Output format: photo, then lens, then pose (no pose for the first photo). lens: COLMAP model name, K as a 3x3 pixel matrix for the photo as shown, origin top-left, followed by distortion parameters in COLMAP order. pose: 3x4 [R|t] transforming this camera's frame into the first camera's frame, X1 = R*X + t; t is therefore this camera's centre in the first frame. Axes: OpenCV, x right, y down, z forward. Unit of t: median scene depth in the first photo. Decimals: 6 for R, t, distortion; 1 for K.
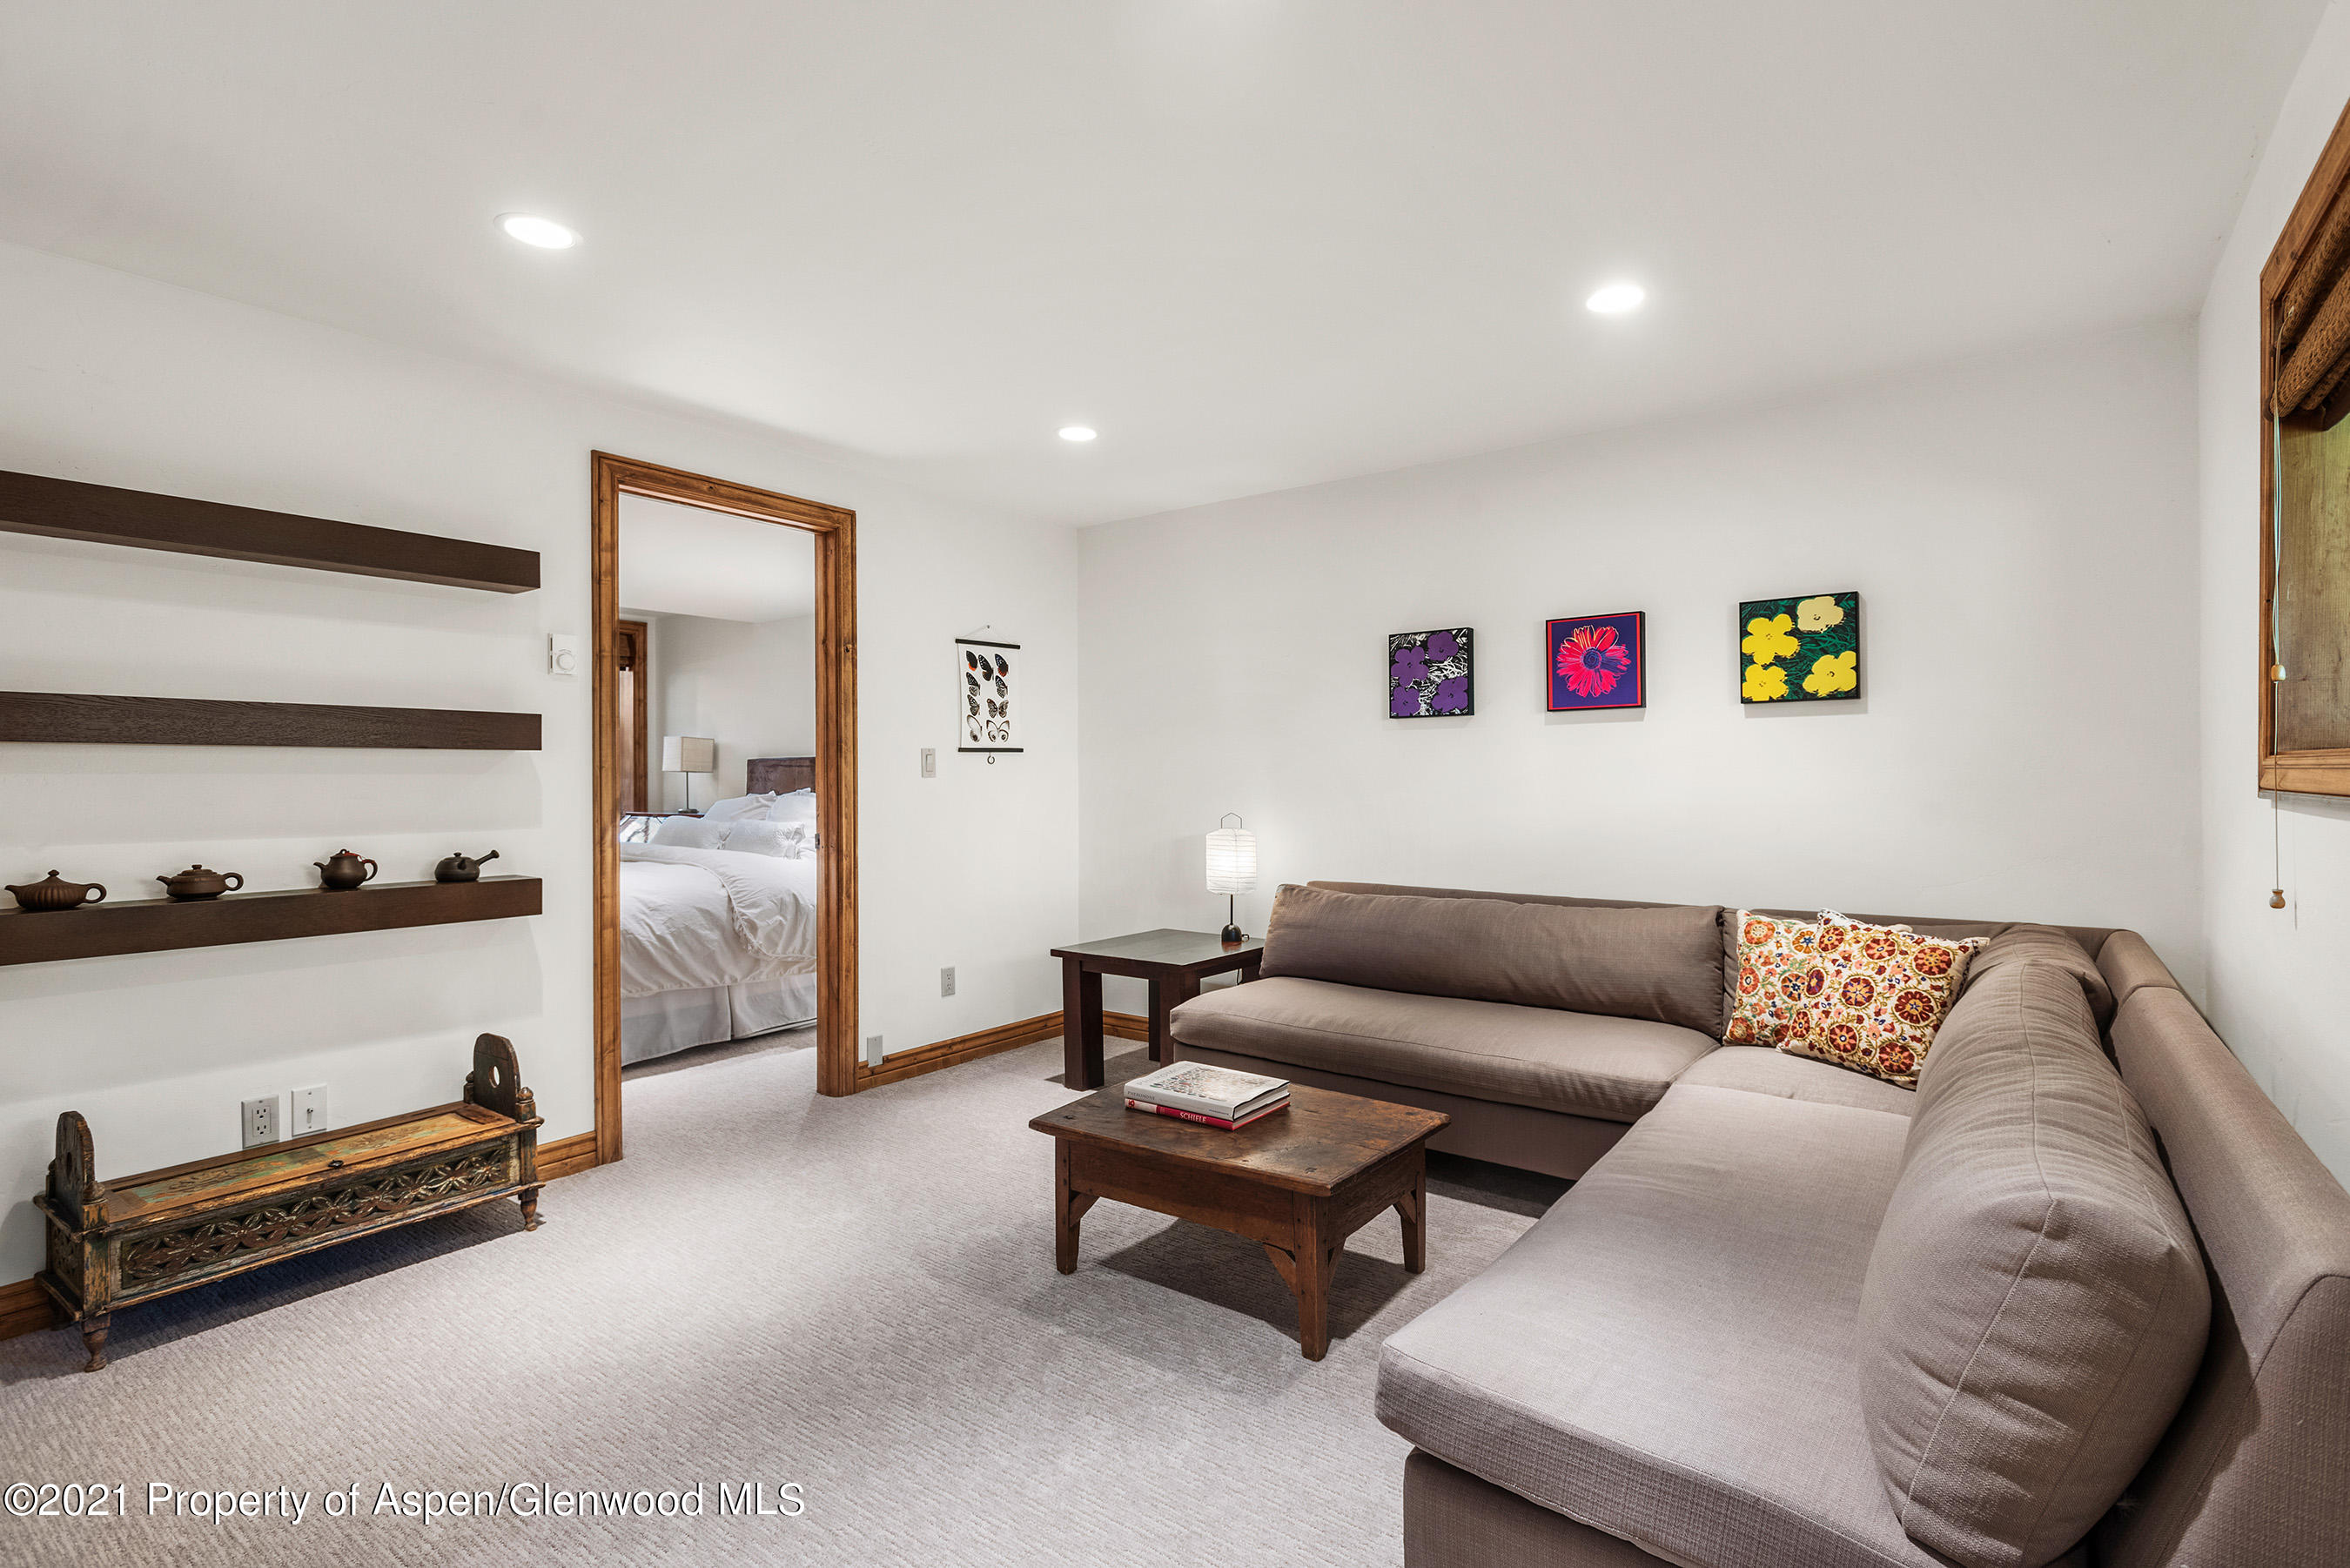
lens RADIAL K [[1118.1, 0, 1181.7], [0, 1118.1, 776.6], [0, 0, 1]] dist [0.011123, 0.000446]
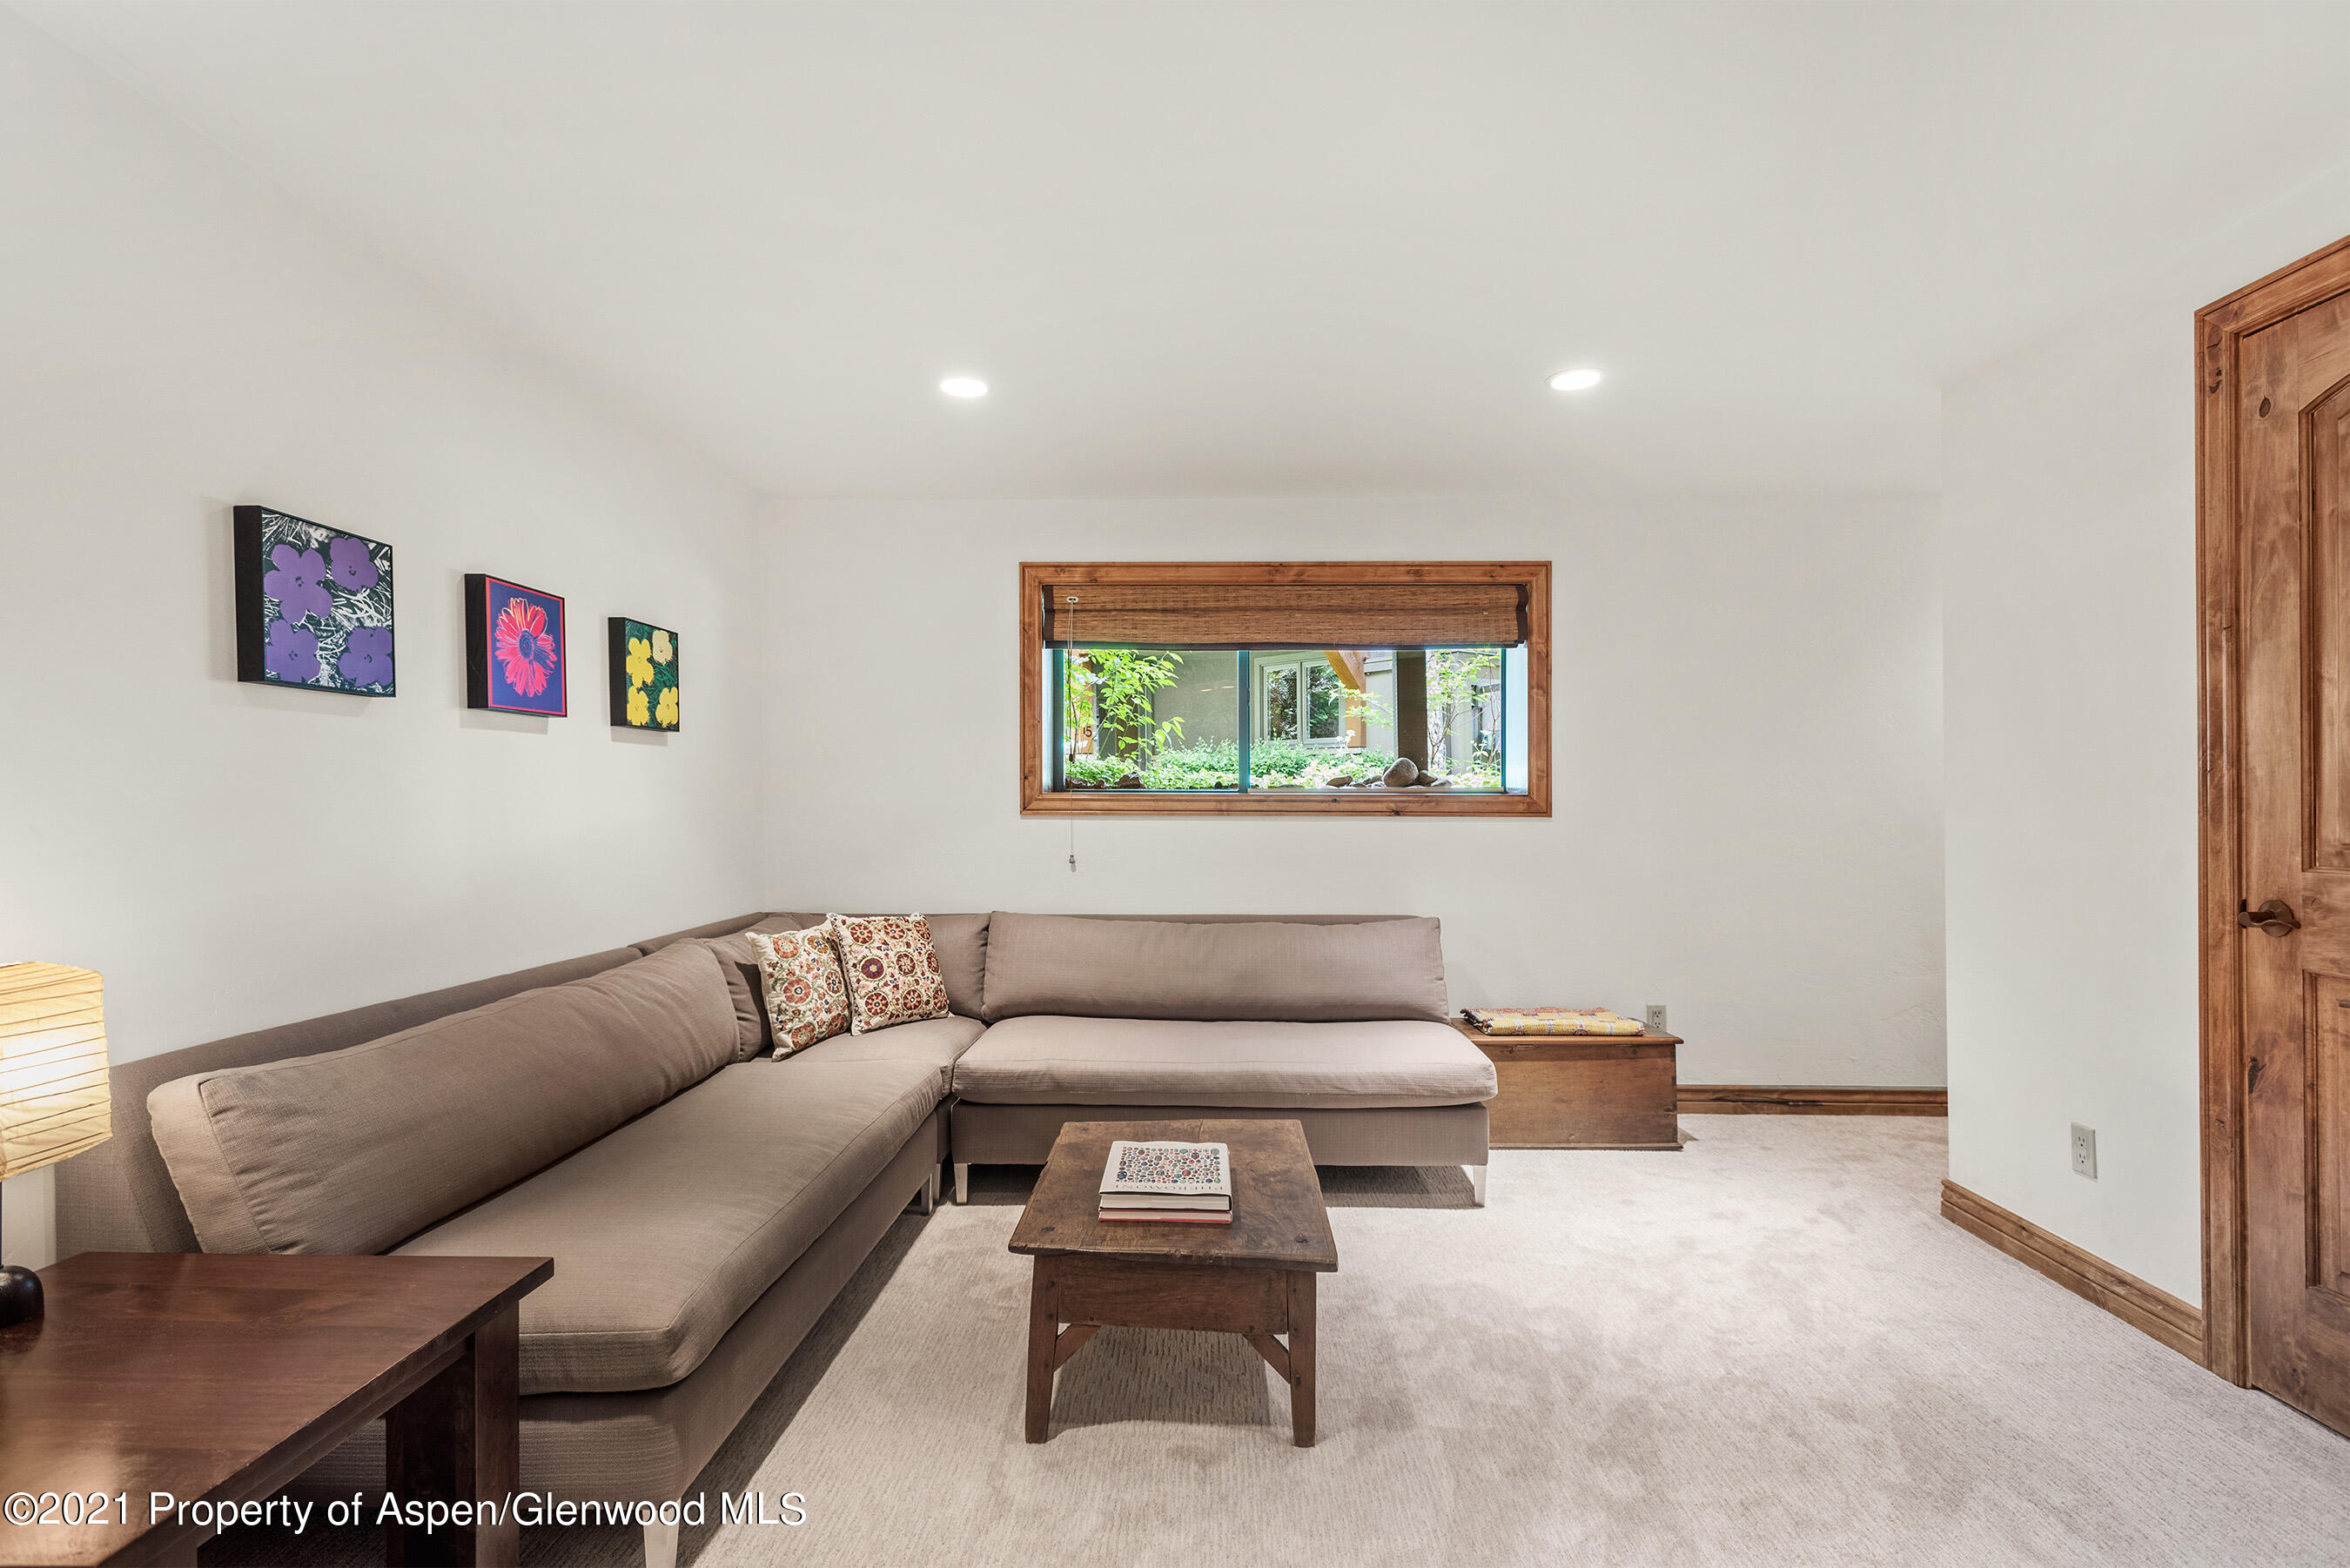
lens RADIAL K [[1118.1, 0, 1183.6], [0, 1118.1, 799.5], [0, 0, 1]] dist [0.011123, 0.000446]
pose [[-0.588400, 0.008402, 0.808526, -0.465521], [0.007827, 0.999958, -0.004695, 0.003121], [-0.808532, 0.003566, -0.588442, 1.048077]]
